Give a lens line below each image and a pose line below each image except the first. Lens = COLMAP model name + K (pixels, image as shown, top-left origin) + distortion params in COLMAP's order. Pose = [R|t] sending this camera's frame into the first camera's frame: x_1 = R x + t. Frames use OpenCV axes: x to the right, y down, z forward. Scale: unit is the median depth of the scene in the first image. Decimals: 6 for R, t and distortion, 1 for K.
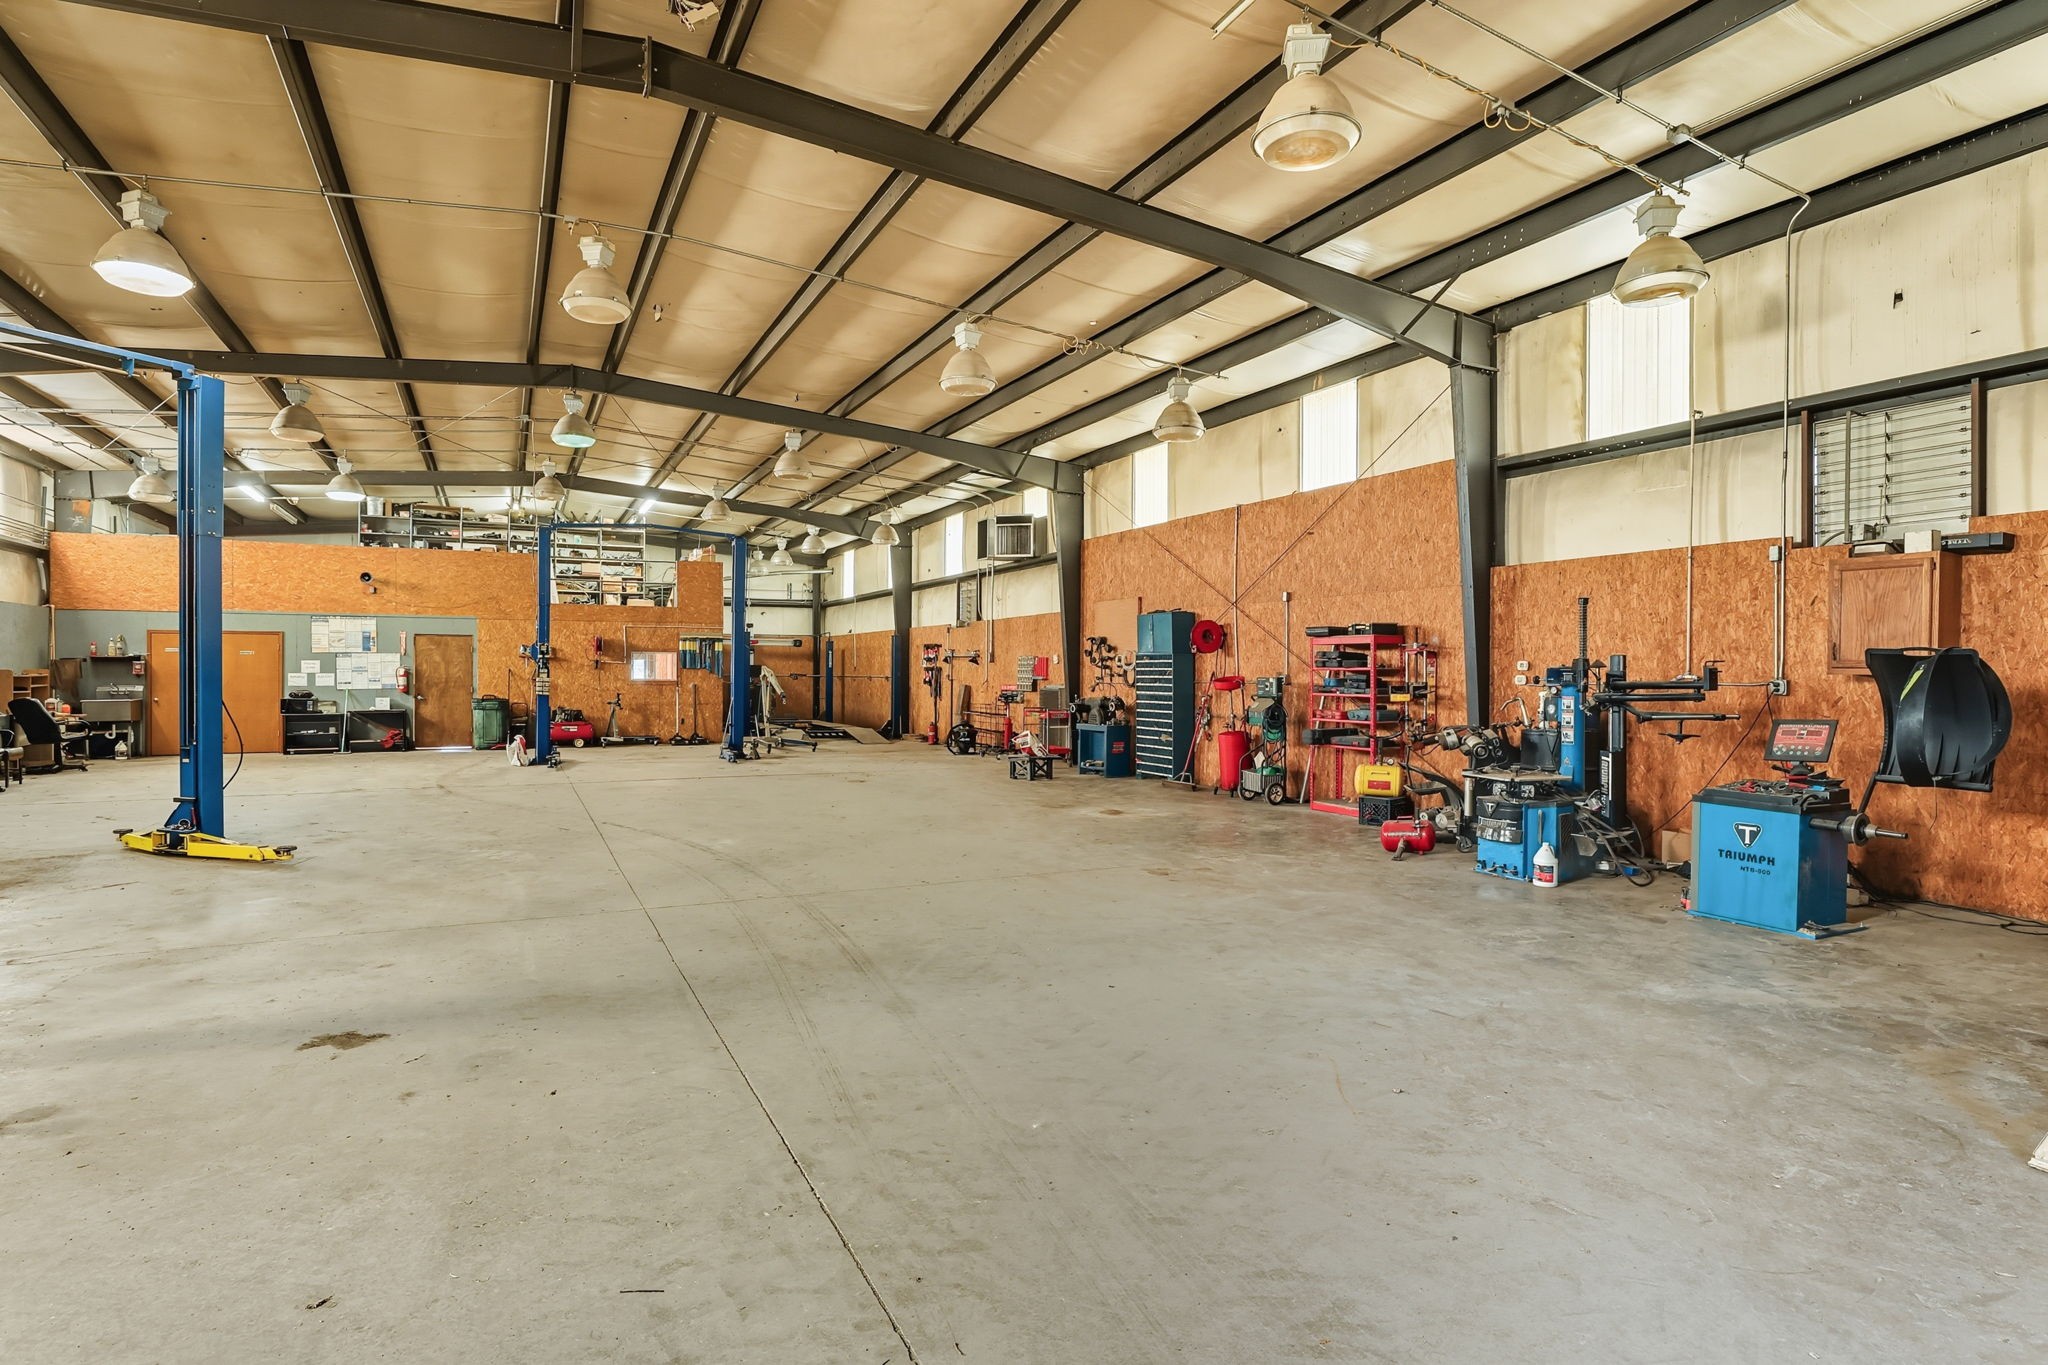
lens RADIAL K [[1060.5, 0, 1026.3], [0, 1060.5, 672.4], [0, 0, 1]] dist [-0.041072, 0.018997]
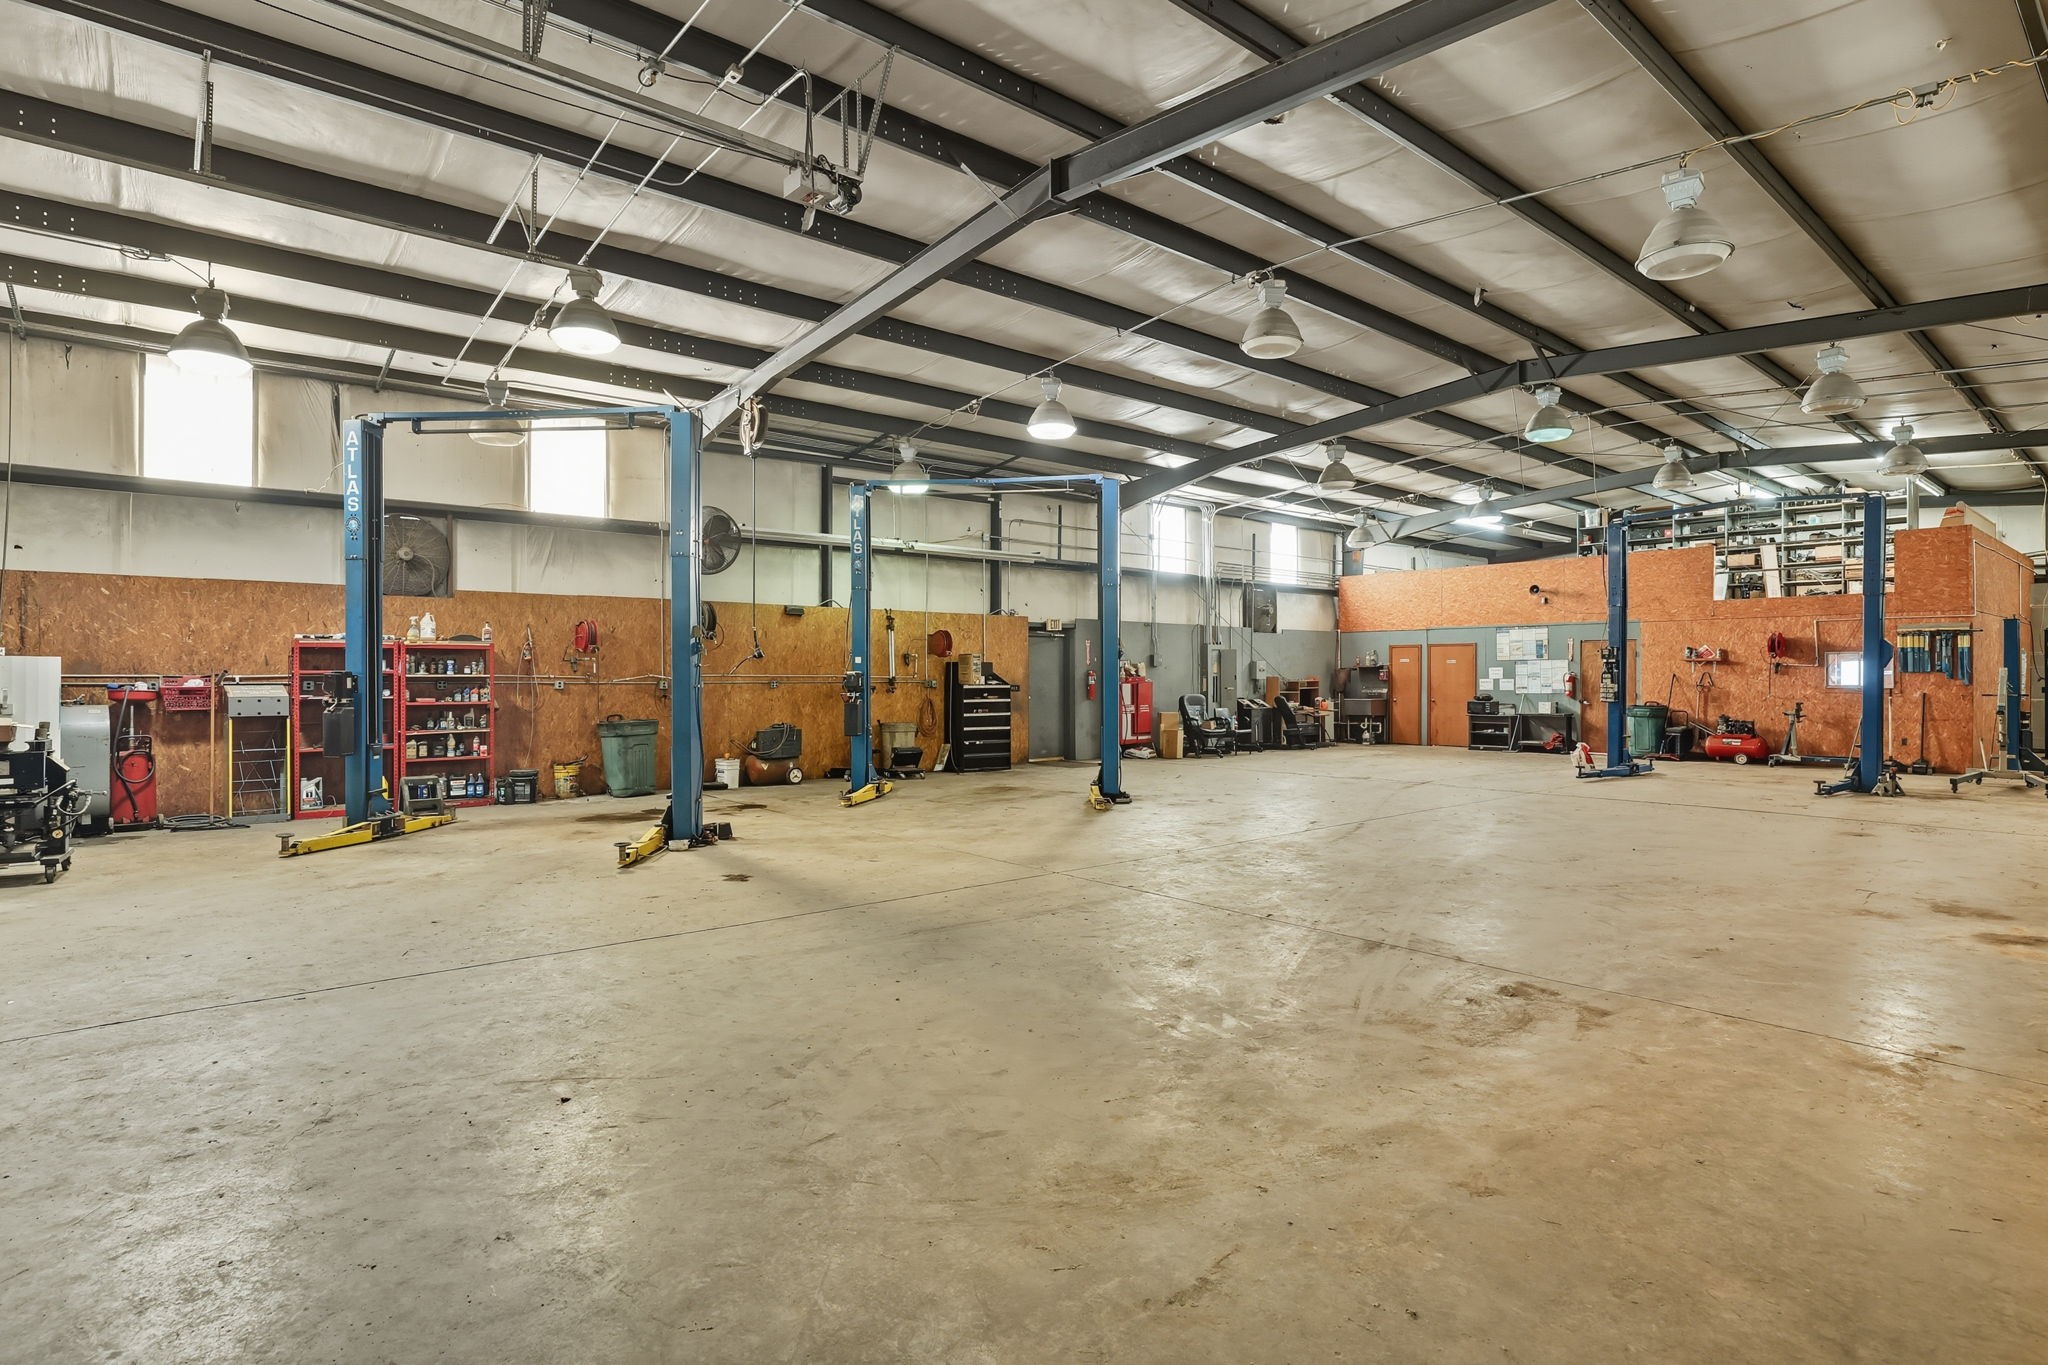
lens RADIAL K [[1049.2, 0, 1017.5], [0, 1049.2, 667.1], [0, 0, 1]] dist [-0.038836, 0.016265]
pose [[0.222612, -0.012138, -0.974832, 0.290897], [0.001265, 0.999925, -0.012161, 0.001072], [0.974906, 0.001475, 0.222611, 0.248846]]
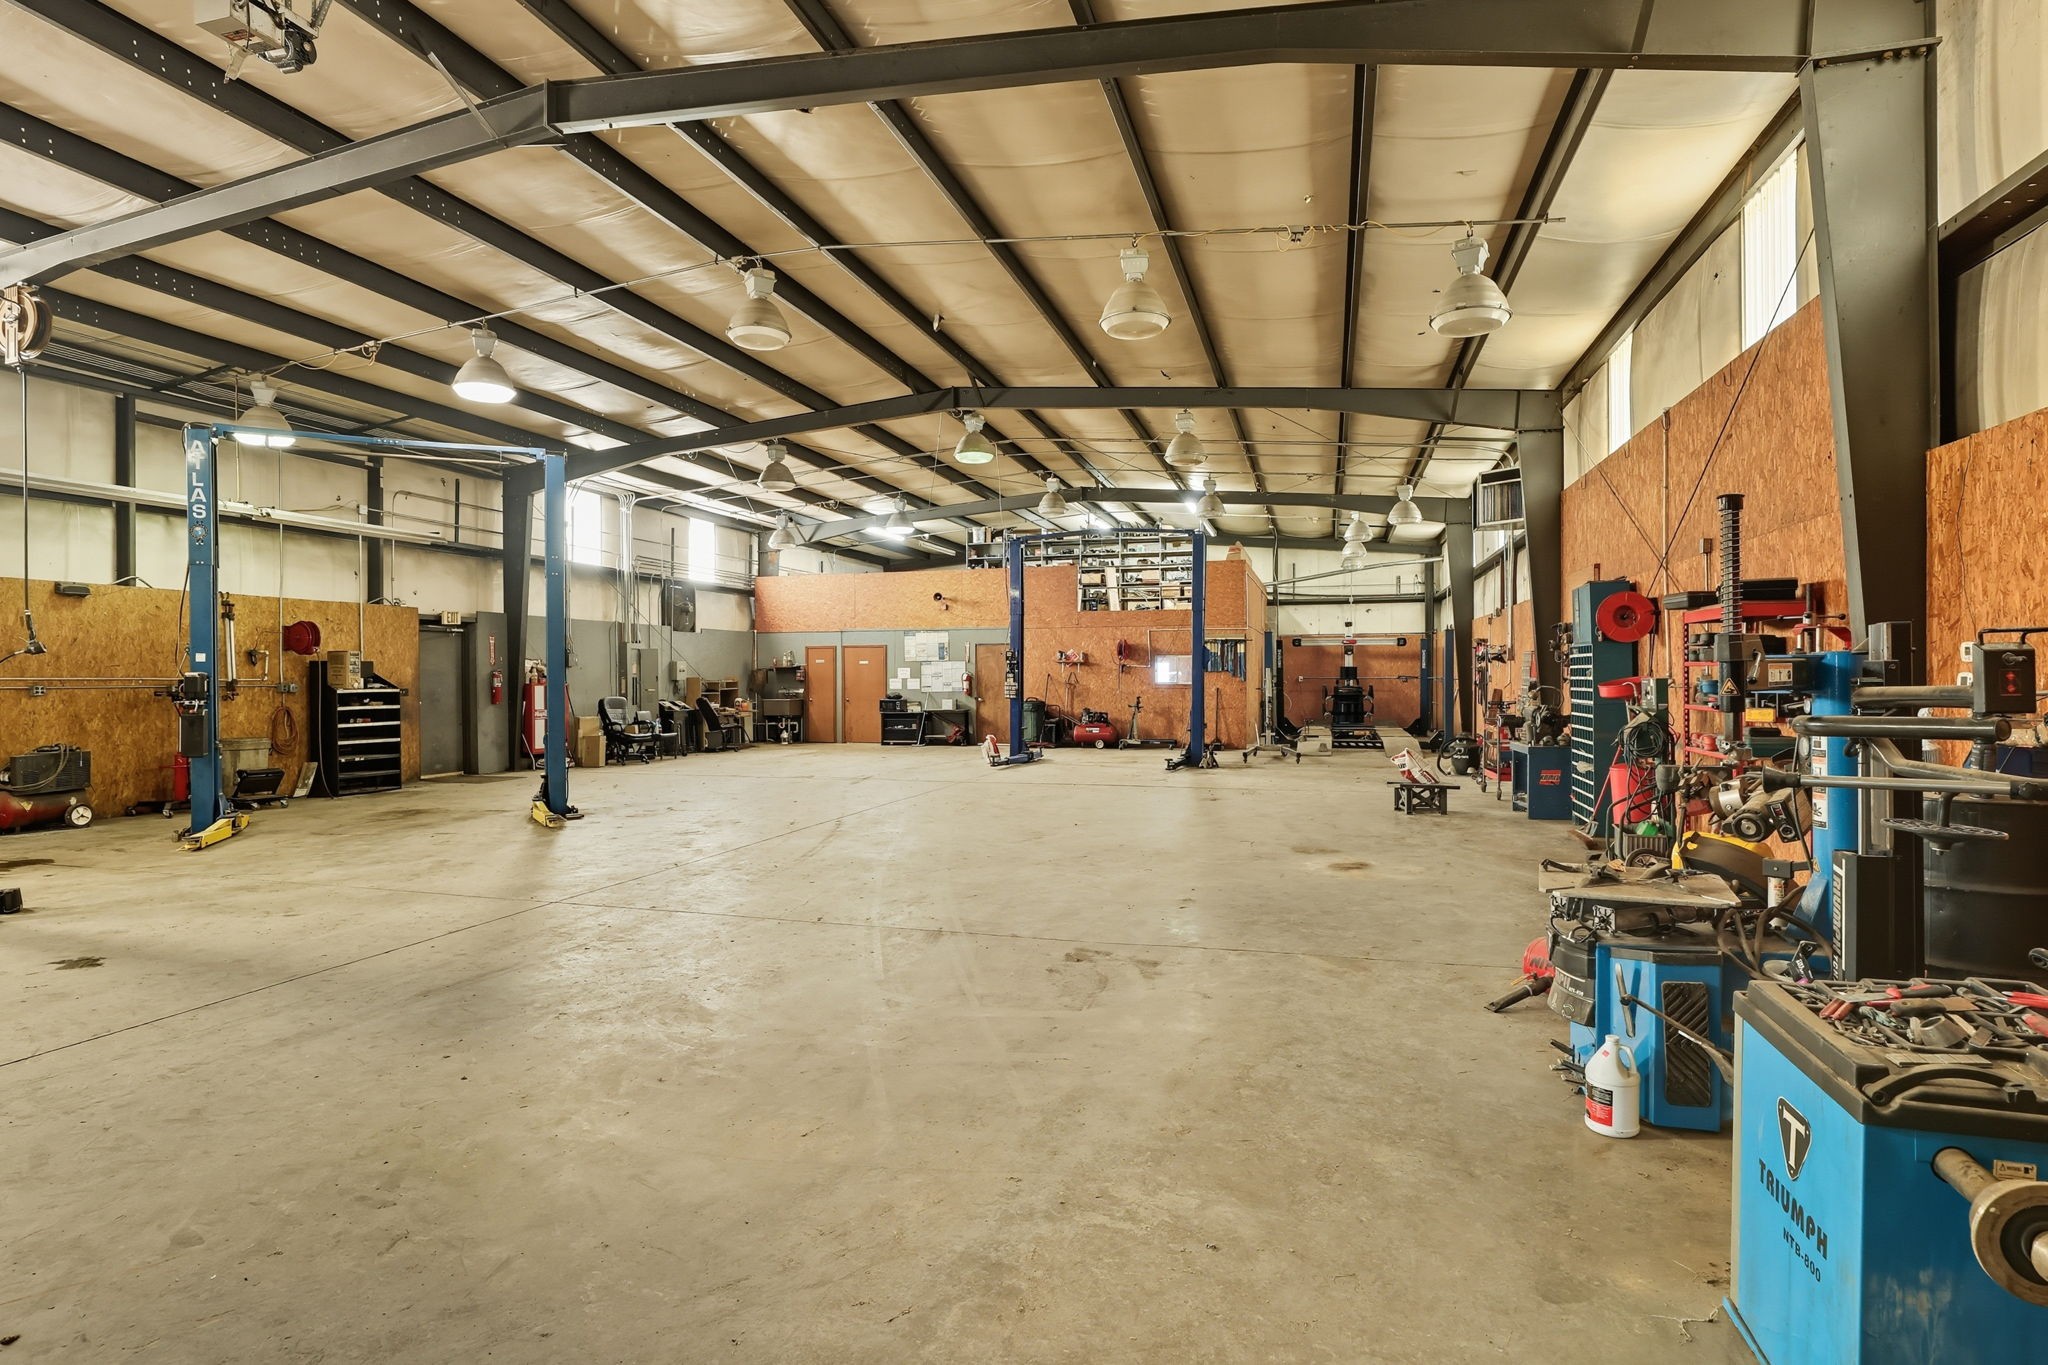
lens RADIAL K [[1060.5, 0, 1026.3], [0, 1060.5, 672.4], [0, 0, 1]] dist [-0.041072, 0.018997]
pose [[0.730960, -0.008977, -0.682361, 0.254397], [0.007295, 0.999959, -0.005340, 0.001213], [0.682381, -0.001075, 0.730996, 0.199663]]
